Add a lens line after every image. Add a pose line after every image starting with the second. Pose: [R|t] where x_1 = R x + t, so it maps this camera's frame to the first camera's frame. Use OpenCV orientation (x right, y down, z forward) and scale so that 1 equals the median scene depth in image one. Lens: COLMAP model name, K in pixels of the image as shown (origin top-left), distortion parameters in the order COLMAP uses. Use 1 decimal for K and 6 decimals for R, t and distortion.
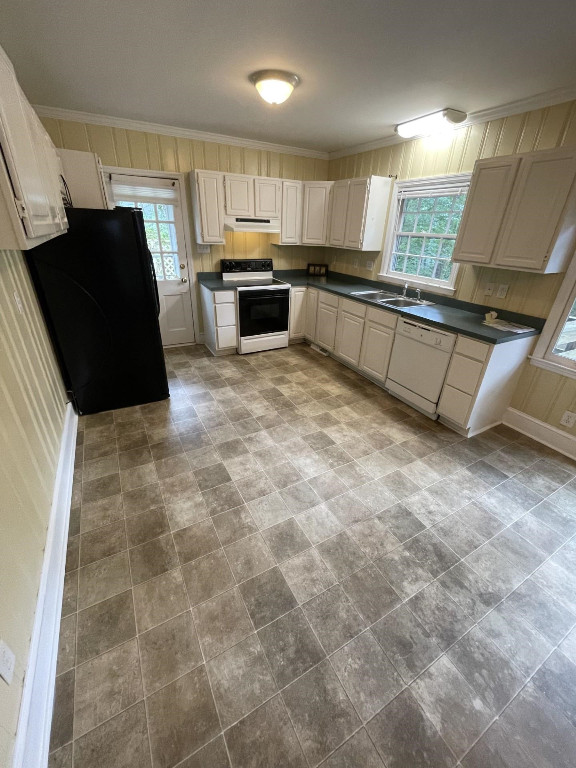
lens RADIAL K [[312.1, 0, 289.9], [0, 312.1, 382.1], [0, 0, 1]] dist [-0.000477, -0.000594]
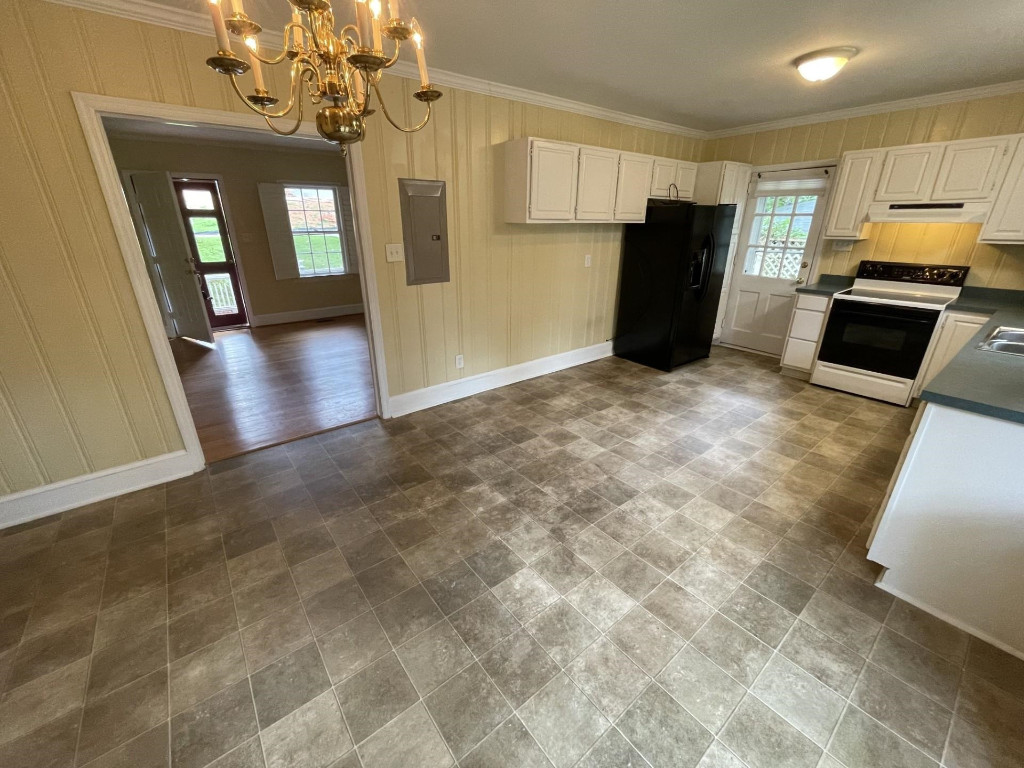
lens RADIAL K [[416.2, 0, 506.6], [0, 416.2, 384.4], [0, 0, 1]] dist [-0.000477, -0.000594]
pose [[0.149791, 0.327530, -0.932892, 1.084333], [-0.441205, 0.866526, 0.233387, 0.002194], [0.884817, 0.376638, 0.274306, 0.163286]]
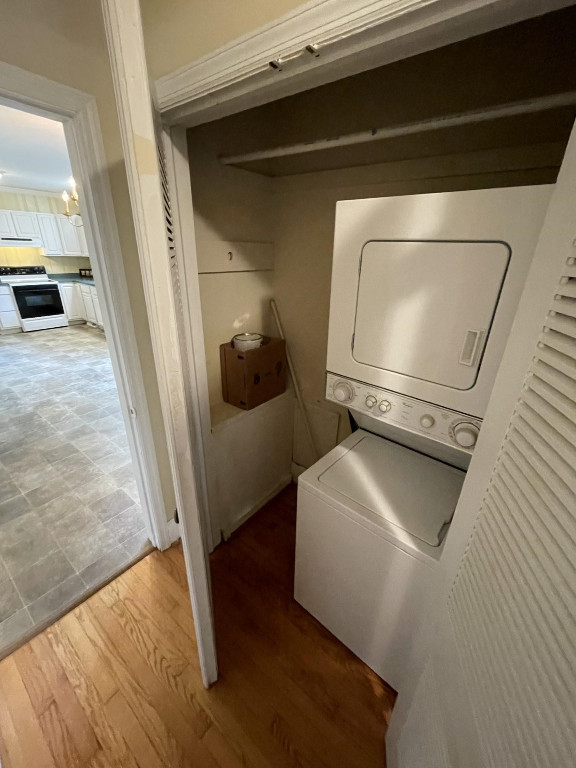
lens RADIAL K [[312.1, 0, 286.7], [0, 312.1, 382.5], [0, 0, 1]] dist [-0.000477, -0.000594]
pose [[0.923797, -0.161706, 0.347059, 0.682454], [0.179256, 0.983622, -0.018839, 0.628596], [-0.338328, 0.079615, 0.937654, -1.184324]]
